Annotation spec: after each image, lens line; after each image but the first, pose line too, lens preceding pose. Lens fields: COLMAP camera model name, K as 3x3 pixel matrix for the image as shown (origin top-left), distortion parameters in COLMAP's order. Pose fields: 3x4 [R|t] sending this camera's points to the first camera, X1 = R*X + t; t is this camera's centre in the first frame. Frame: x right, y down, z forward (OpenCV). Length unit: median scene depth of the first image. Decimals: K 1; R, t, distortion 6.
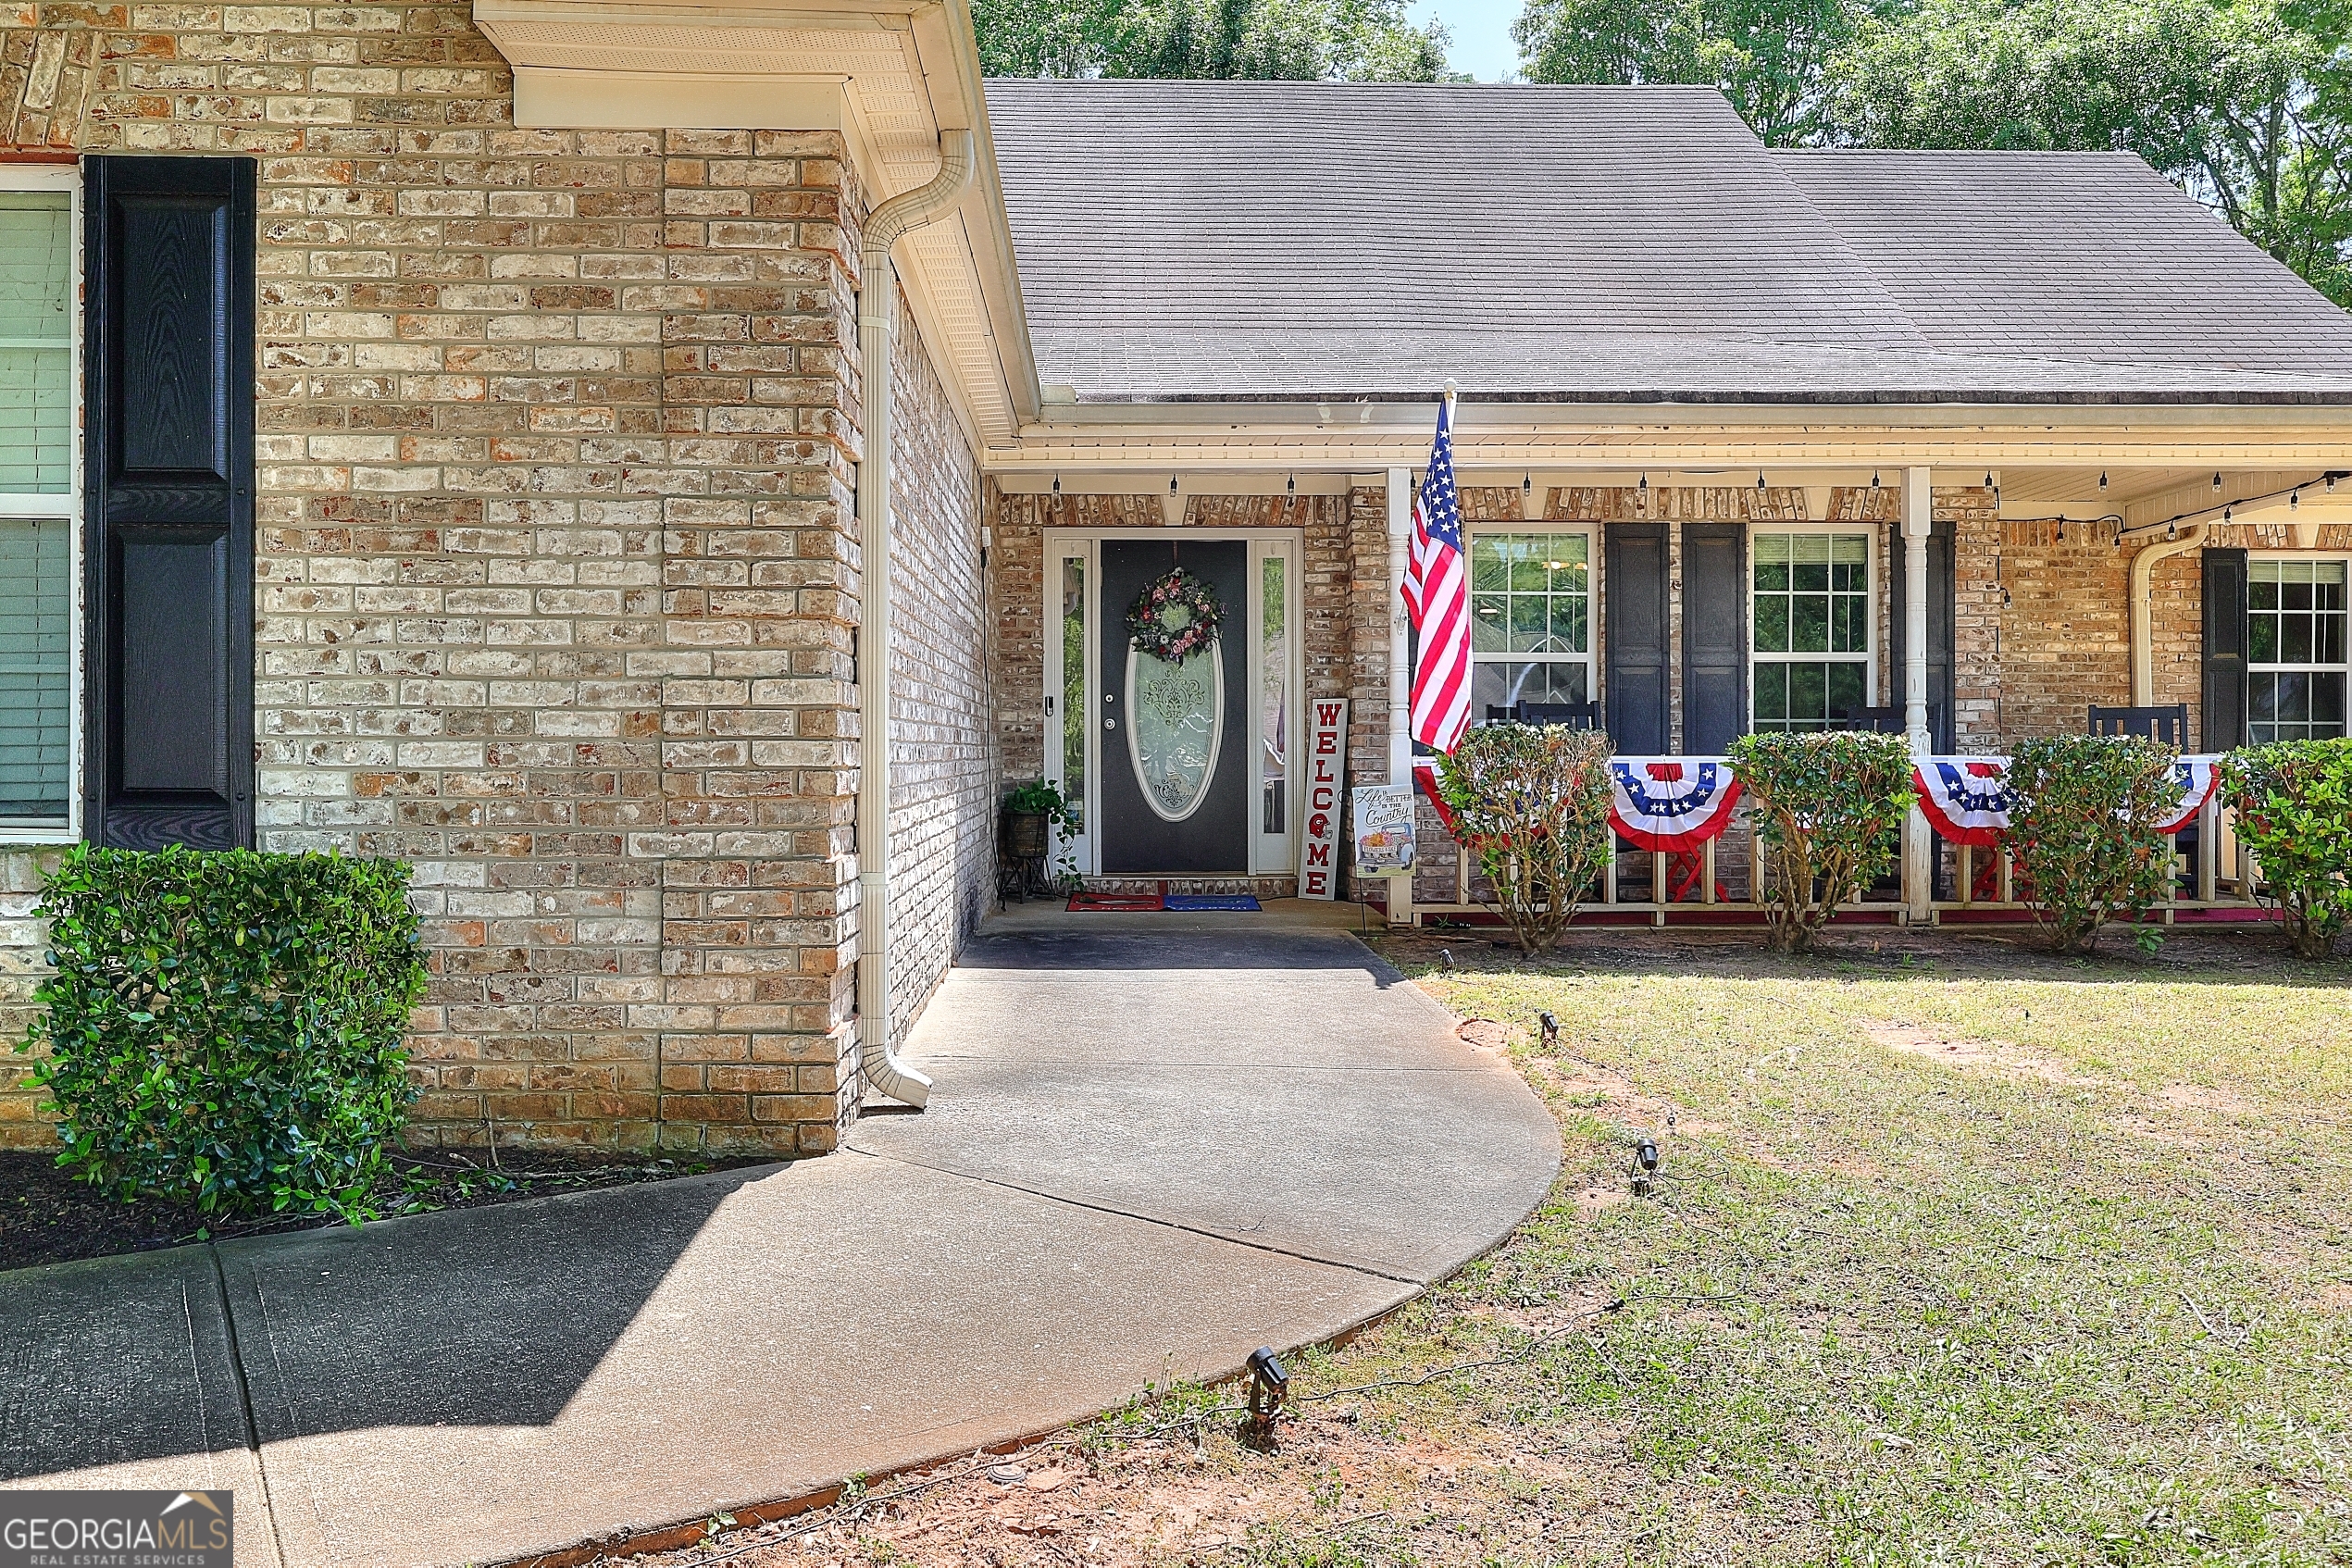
lens RADIAL K [[1830.6, 0, 1176.0], [0, 1830.6, 784.0], [0, 0, 1]] dist [0.001554, 0.000290]
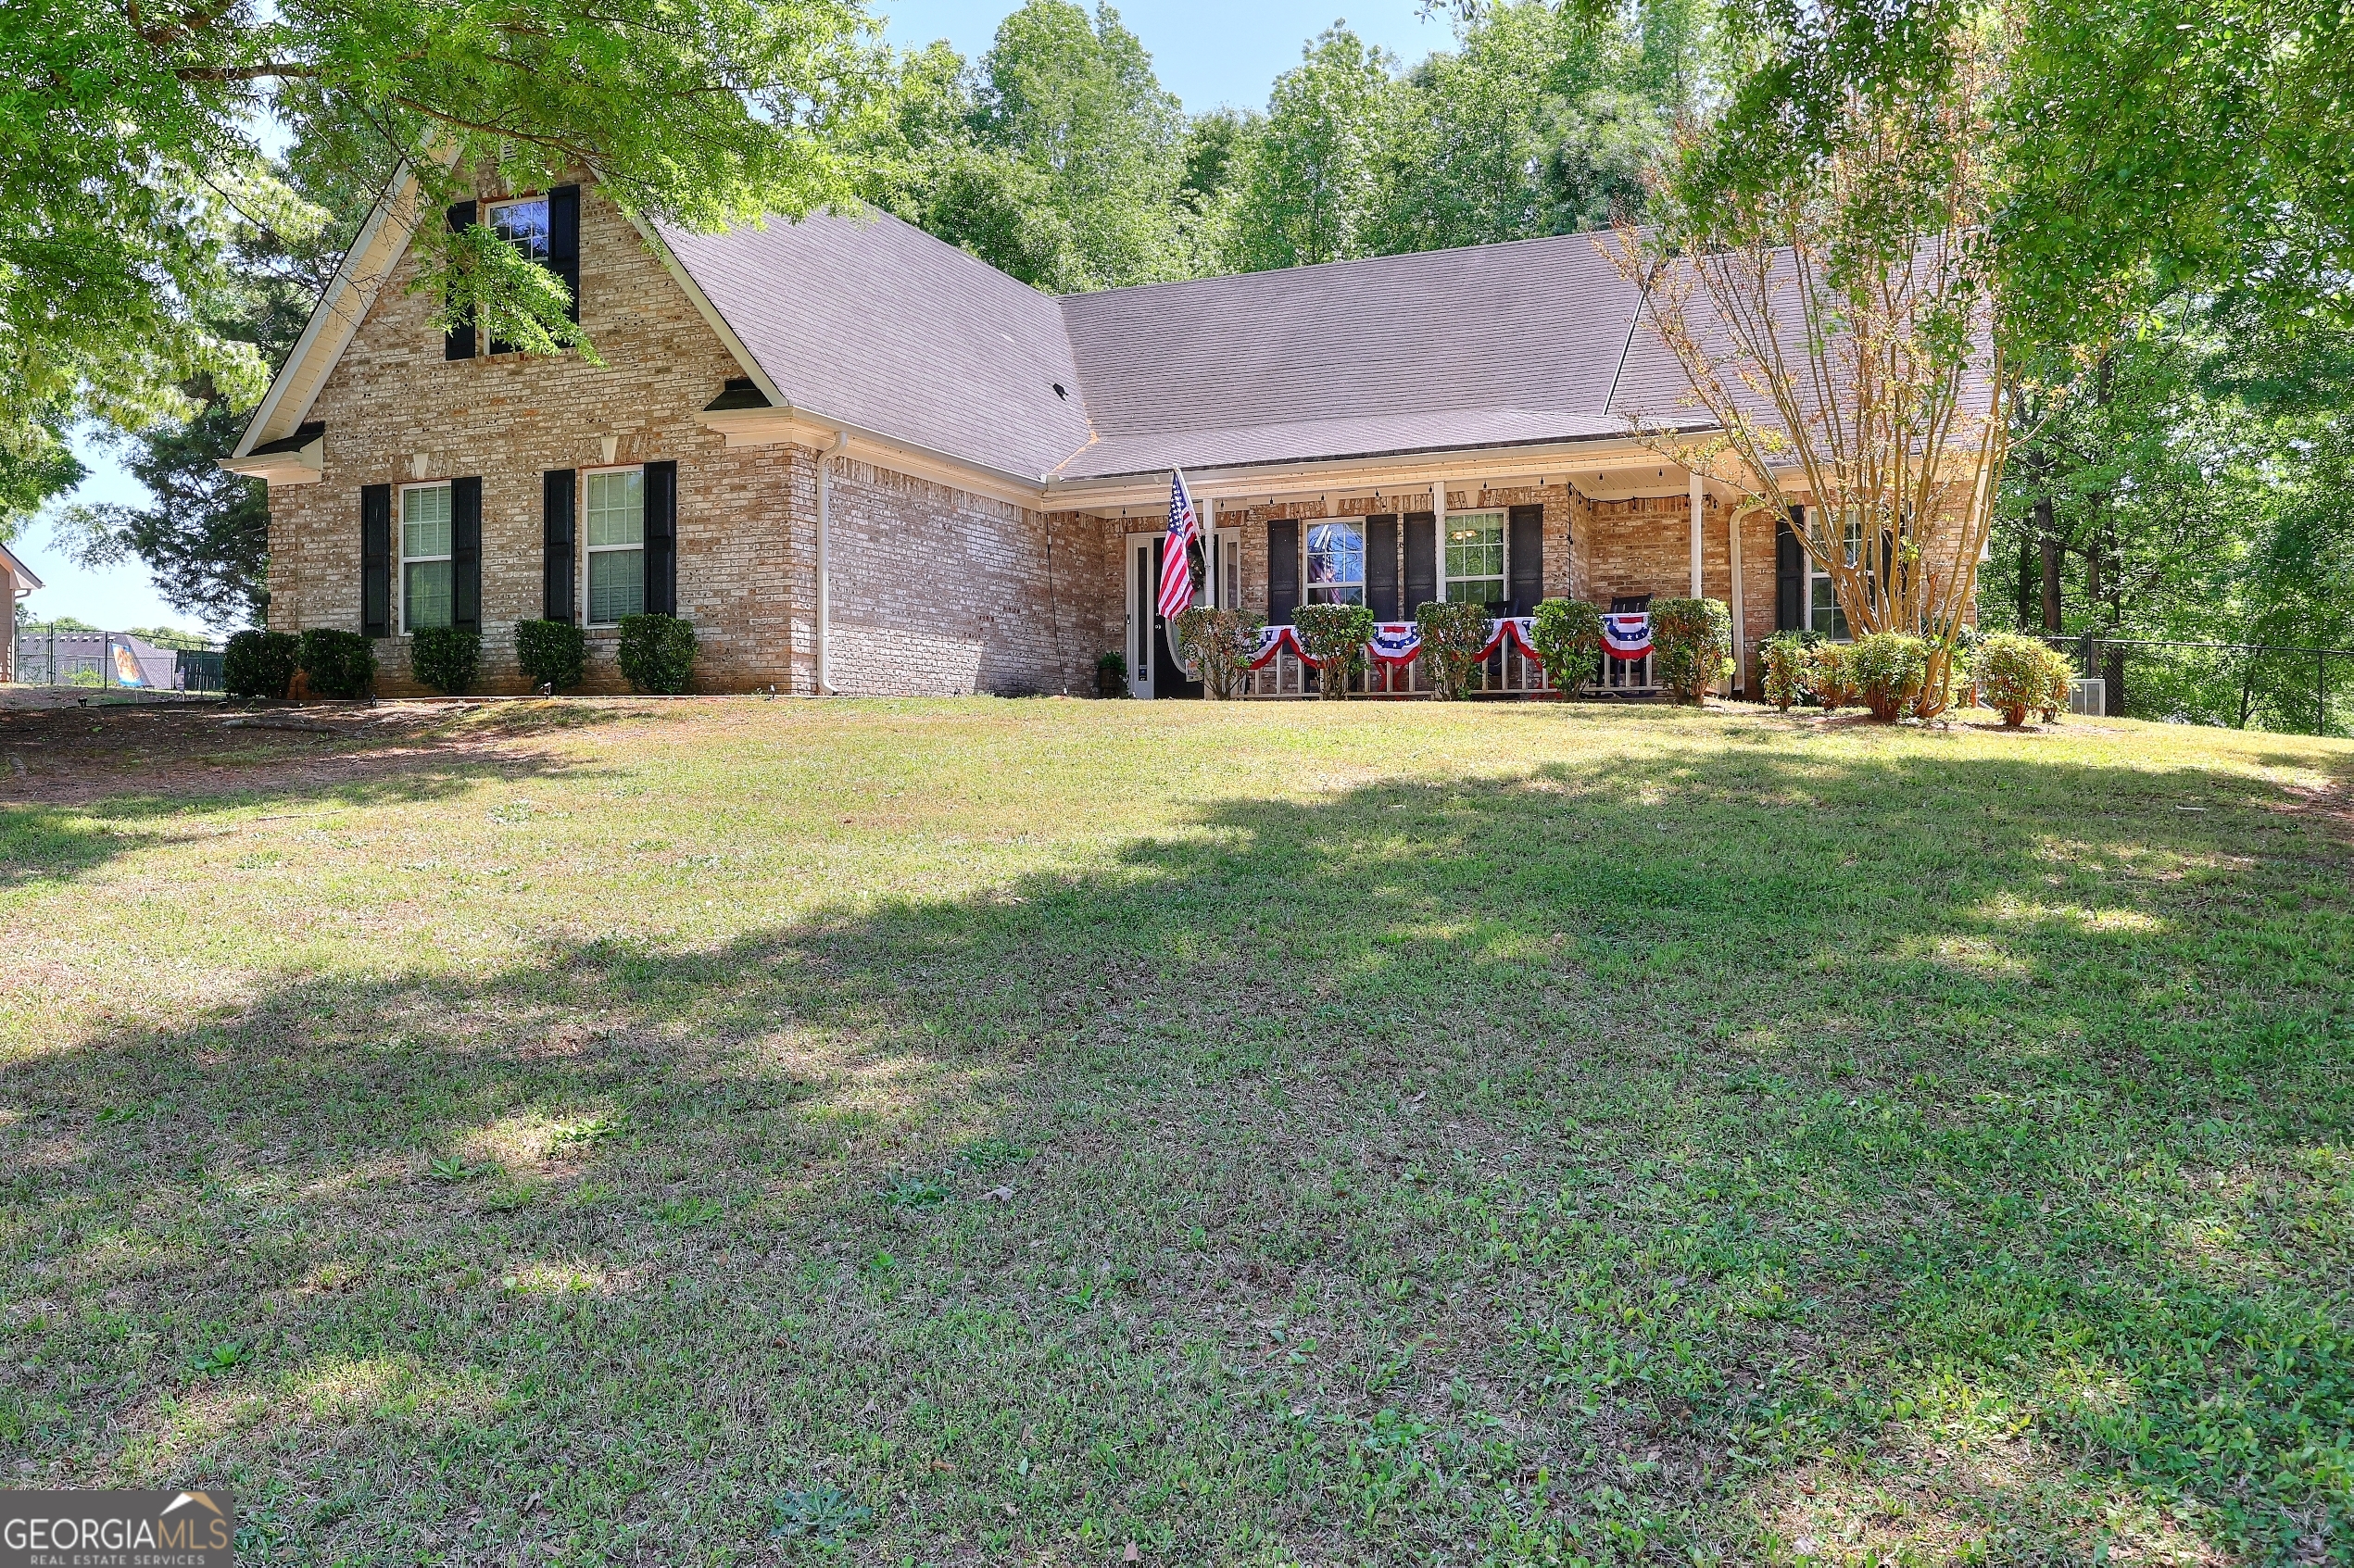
lens RADIAL K [[1832.0, 0, 1177.0], [0, 1832.0, 784.0], [0, 0, 1]] dist [0.001554, 0.000290]
pose [[0.904781, 0.000433, -0.425876, 2.278670], [-0.003660, 0.999970, -0.006758, 0.415626], [0.425861, 0.007673, 0.904756, -2.257723]]
